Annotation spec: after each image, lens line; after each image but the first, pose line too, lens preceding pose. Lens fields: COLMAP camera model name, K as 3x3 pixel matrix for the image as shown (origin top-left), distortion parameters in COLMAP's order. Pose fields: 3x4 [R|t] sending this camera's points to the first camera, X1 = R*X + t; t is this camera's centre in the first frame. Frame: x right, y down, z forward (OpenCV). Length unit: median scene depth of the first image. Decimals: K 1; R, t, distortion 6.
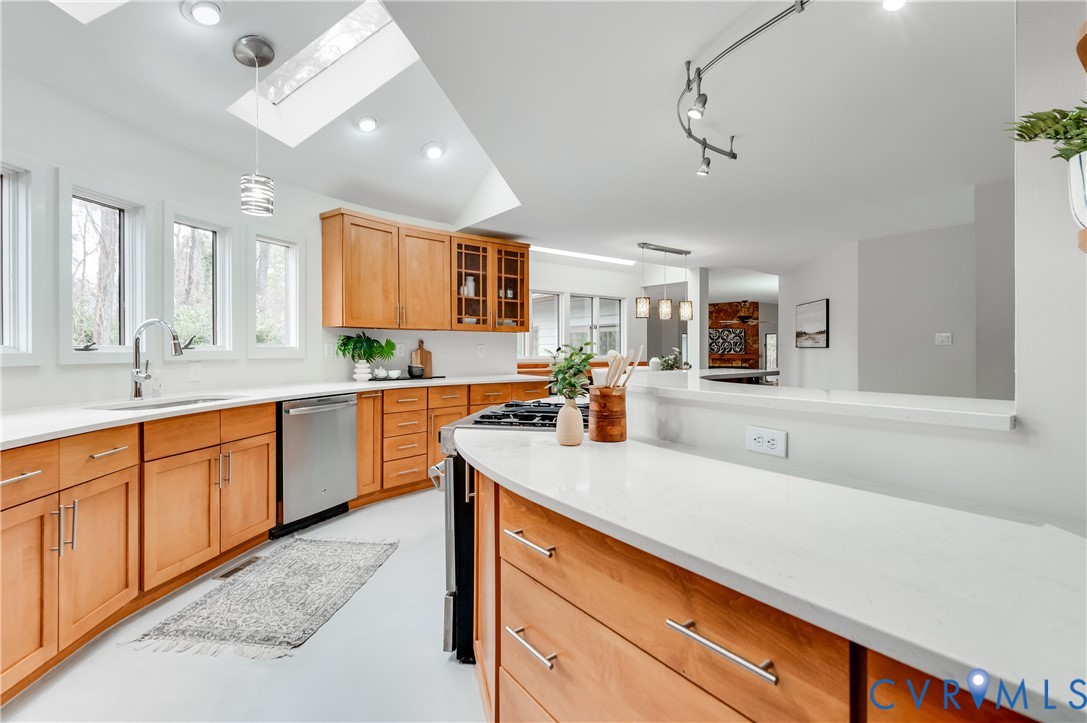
lens RADIAL K [[475.0, 0, 543.7], [0, 475.0, 358.6], [0, 0, 1]] dist [0.002826, 0.000018]
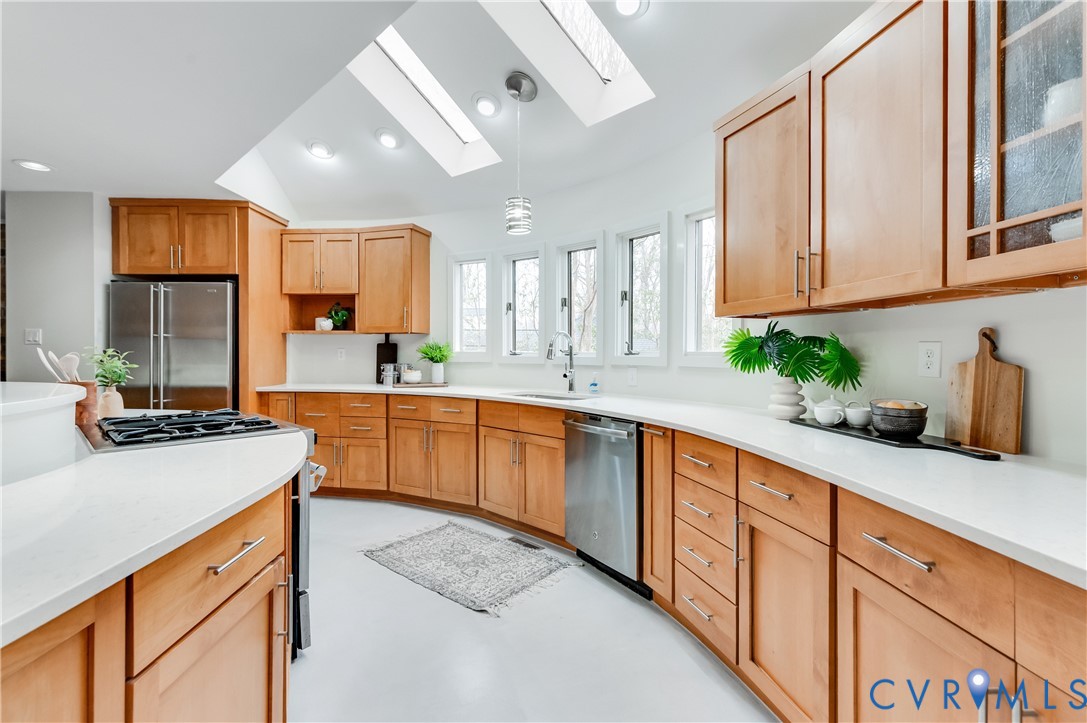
lens RADIAL K [[496.7, 0, 543.5], [0, 496.7, 361.5], [0, 0, 1]] dist [0.003254, 0.000150]
pose [[-0.569589, 0.008479, -0.821886, 0.181415], [-0.023409, 0.999374, 0.026533, -0.019504], [0.821596, 0.034353, -0.569034, 0.969022]]
